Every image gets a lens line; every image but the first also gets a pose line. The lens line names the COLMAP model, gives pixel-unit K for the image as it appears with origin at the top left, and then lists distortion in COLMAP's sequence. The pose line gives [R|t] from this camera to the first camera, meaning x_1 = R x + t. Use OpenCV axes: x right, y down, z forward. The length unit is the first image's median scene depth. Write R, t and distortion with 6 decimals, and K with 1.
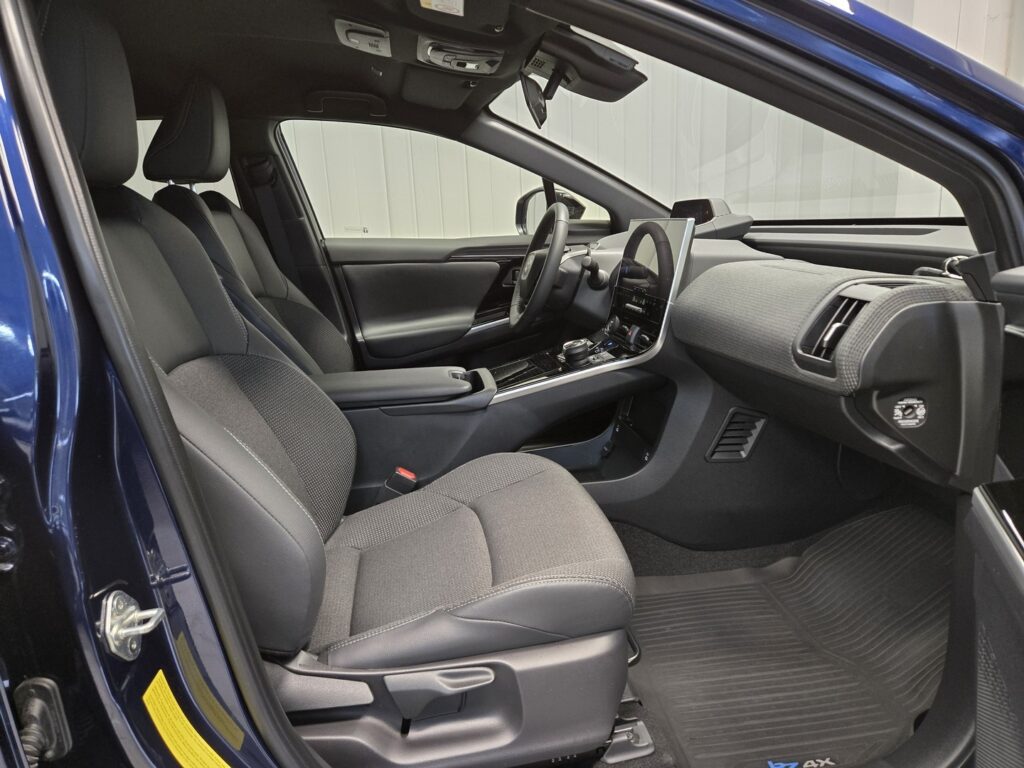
lens RADIAL K [[1252.4, 0, 512.0], [0, 1252.4, 384.0], [0, 0, 1]] dist [0.083272, -0.031857]
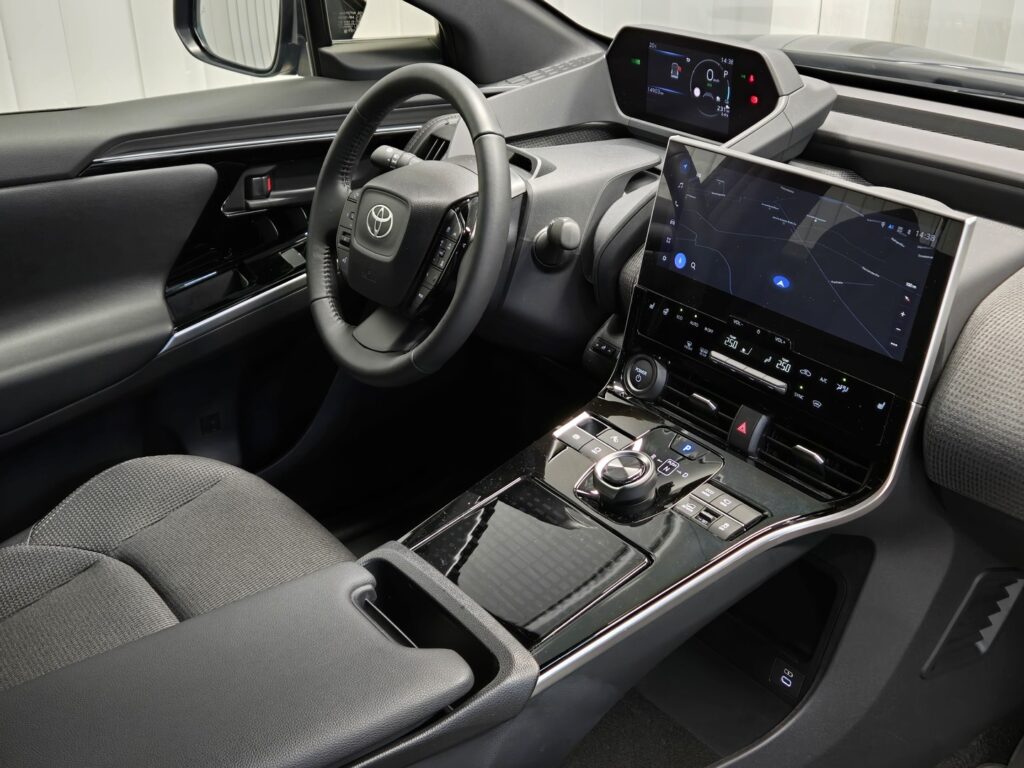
lens RADIAL K [[1252.4, 0, 512.0], [0, 1252.4, 384.0], [0, 0, 1]] dist [0.083272, -0.031857]
pose [[0.801284, -0.238398, 0.548735, -0.213059], [0.004729, 0.919676, 0.392649, -0.233674], [-0.598265, -0.312028, 0.738050, 0.745986]]
